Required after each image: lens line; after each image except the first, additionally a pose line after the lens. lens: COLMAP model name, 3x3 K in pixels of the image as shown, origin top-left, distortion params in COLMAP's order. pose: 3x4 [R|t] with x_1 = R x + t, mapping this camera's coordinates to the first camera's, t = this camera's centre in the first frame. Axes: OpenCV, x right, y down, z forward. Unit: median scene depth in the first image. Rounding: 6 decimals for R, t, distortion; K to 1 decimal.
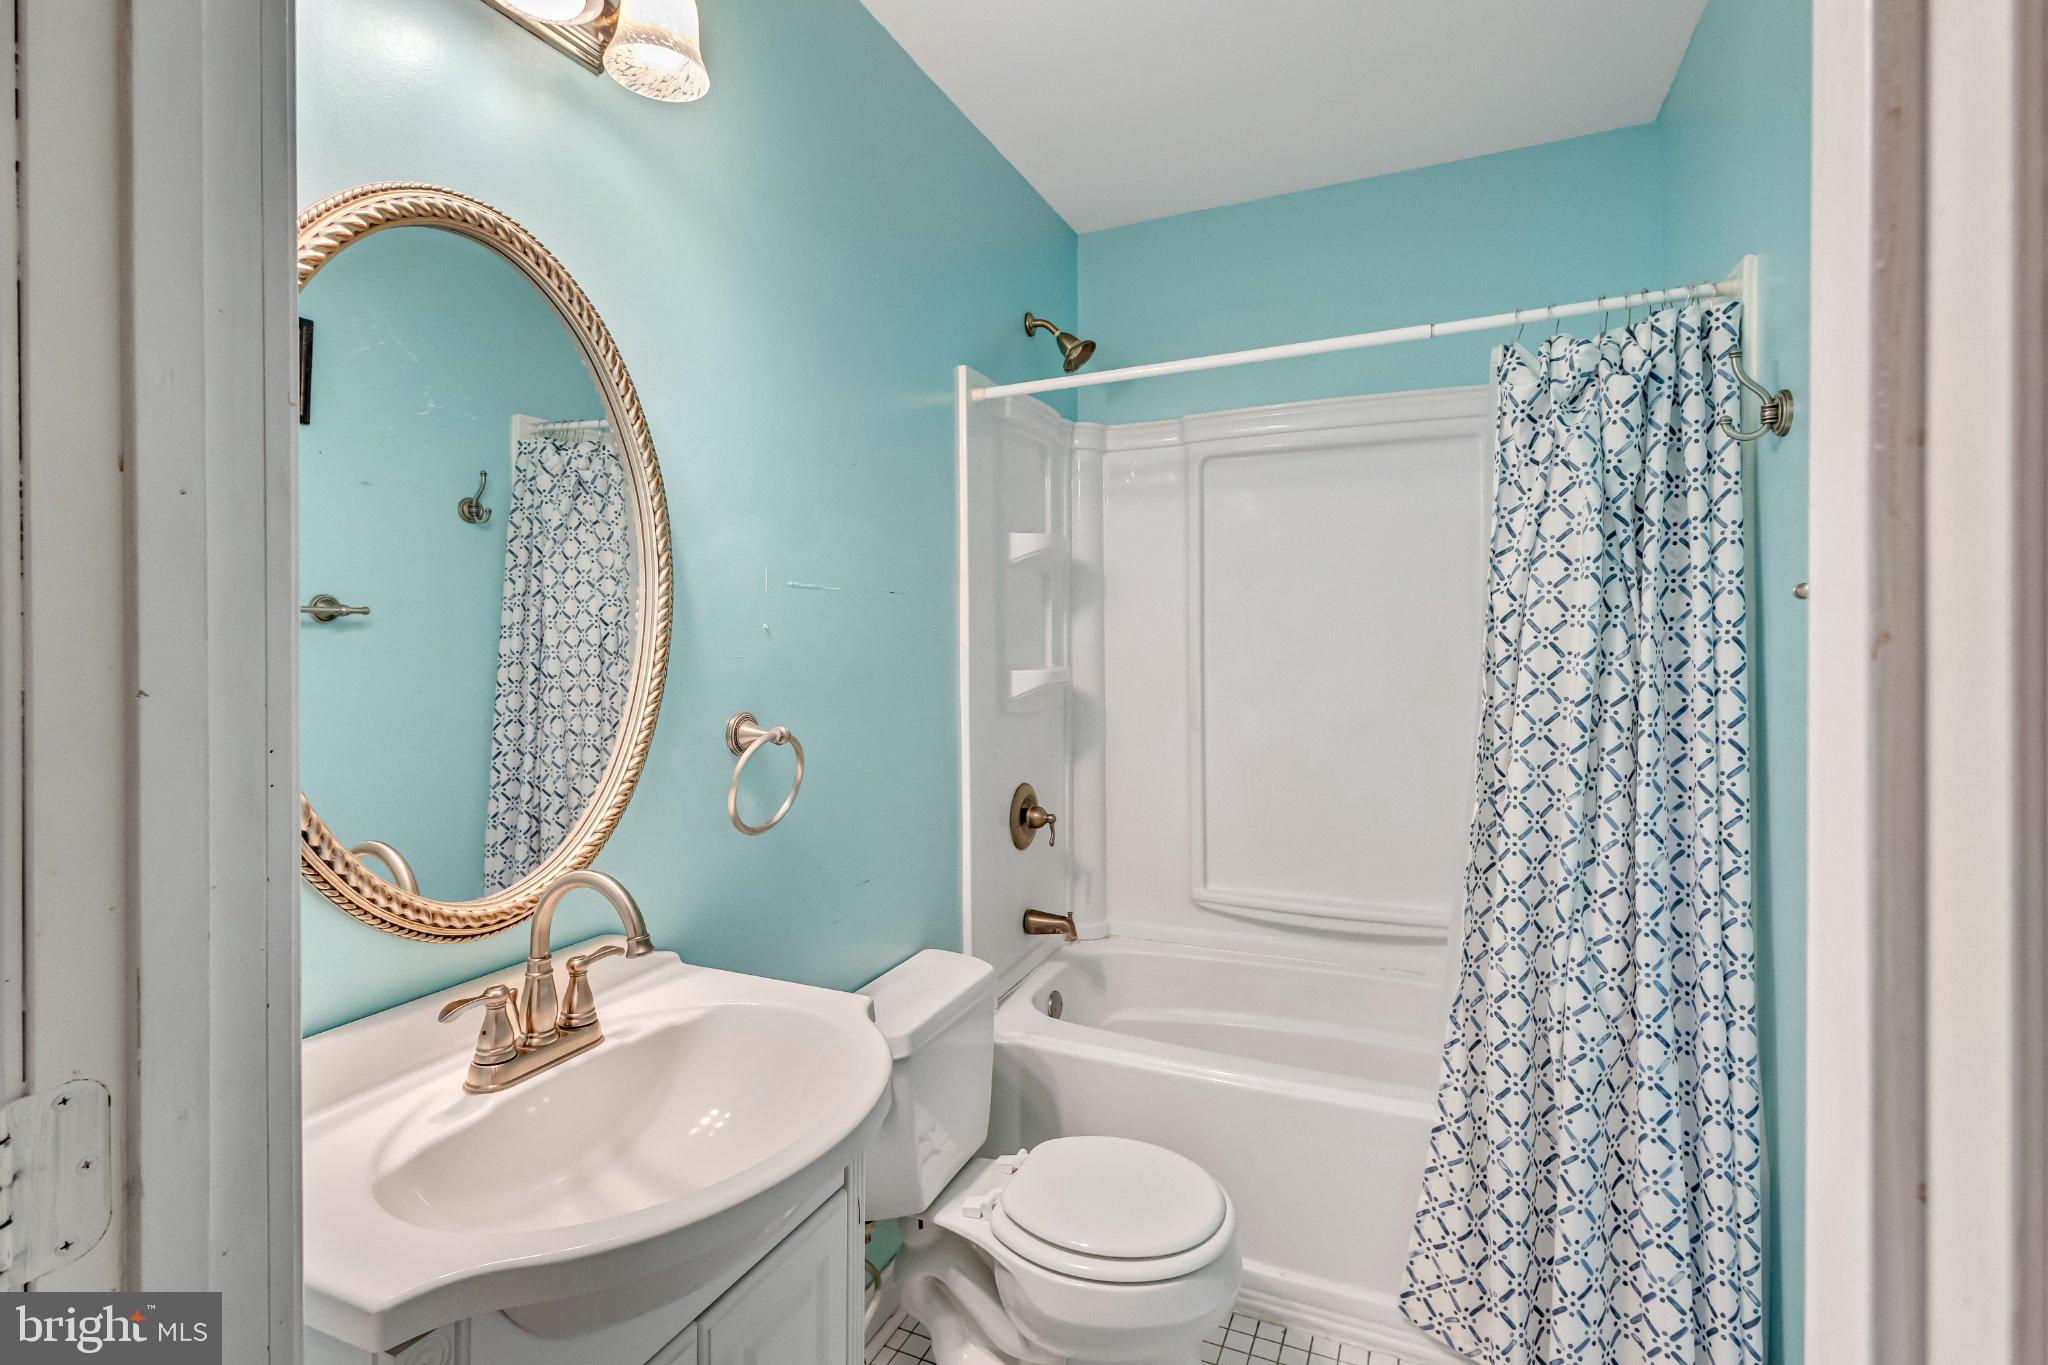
lens RADIAL K [[944.7, 0, 1024.5], [0, 944.7, 642.5], [0, 0, 1]] dist [0.000640, 0.000355]
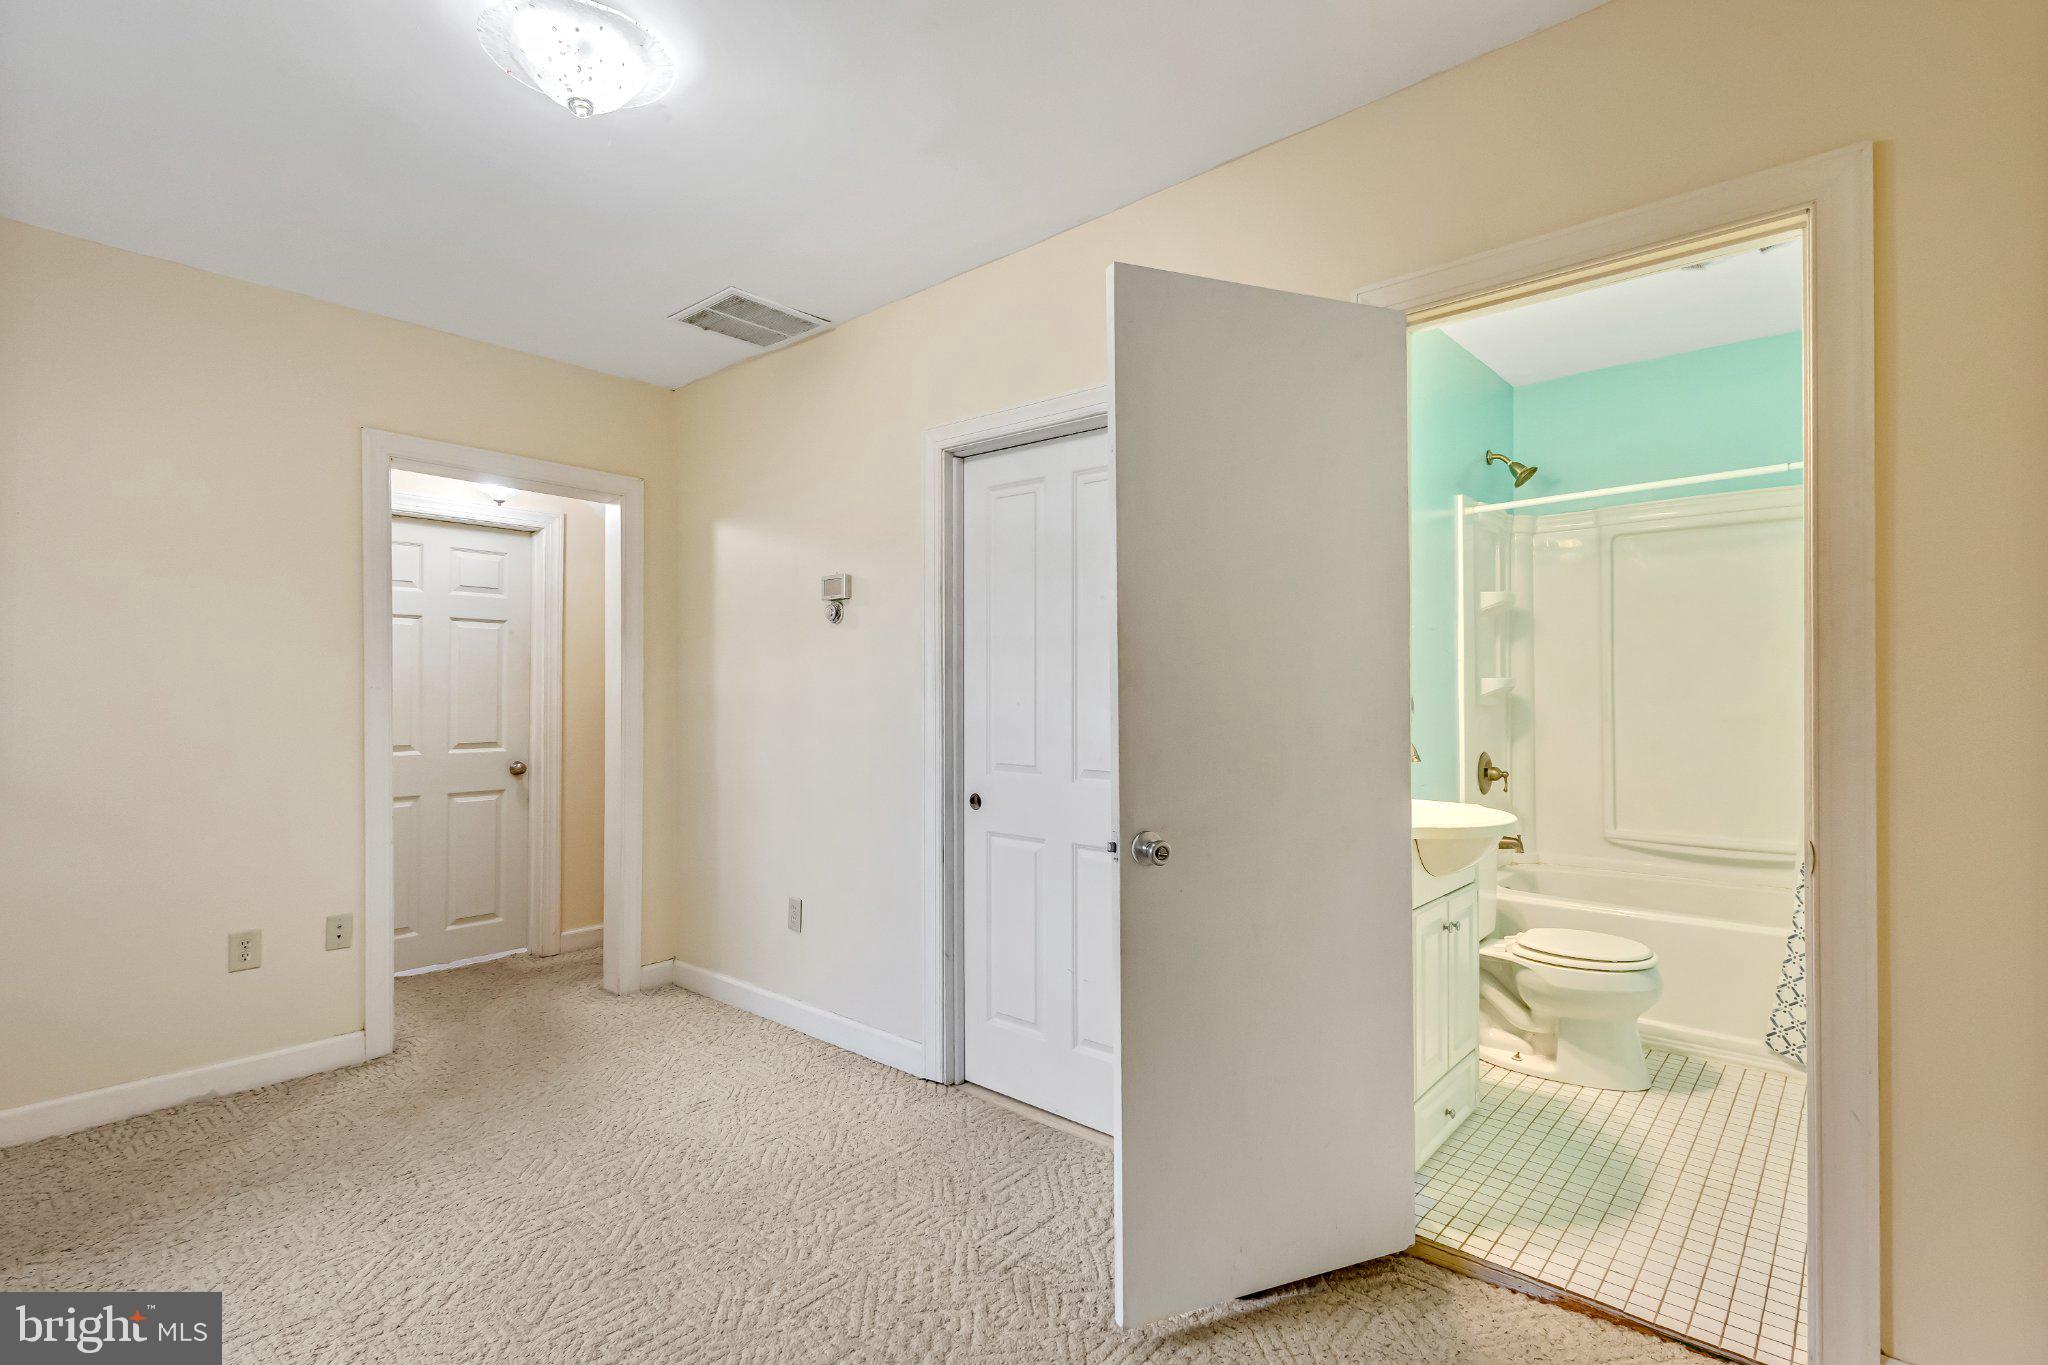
lens RADIAL K [[960.8, 0, 1024.0], [0, 960.8, 682.5], [0, 0, 1]] dist [0.001047, 0.000201]
pose [[0.954275, 0.001595, -0.298927, -0.256836], [-0.004583, 0.999946, -0.009293, 0.053587], [0.298896, 0.010238, 0.954231, -0.751376]]
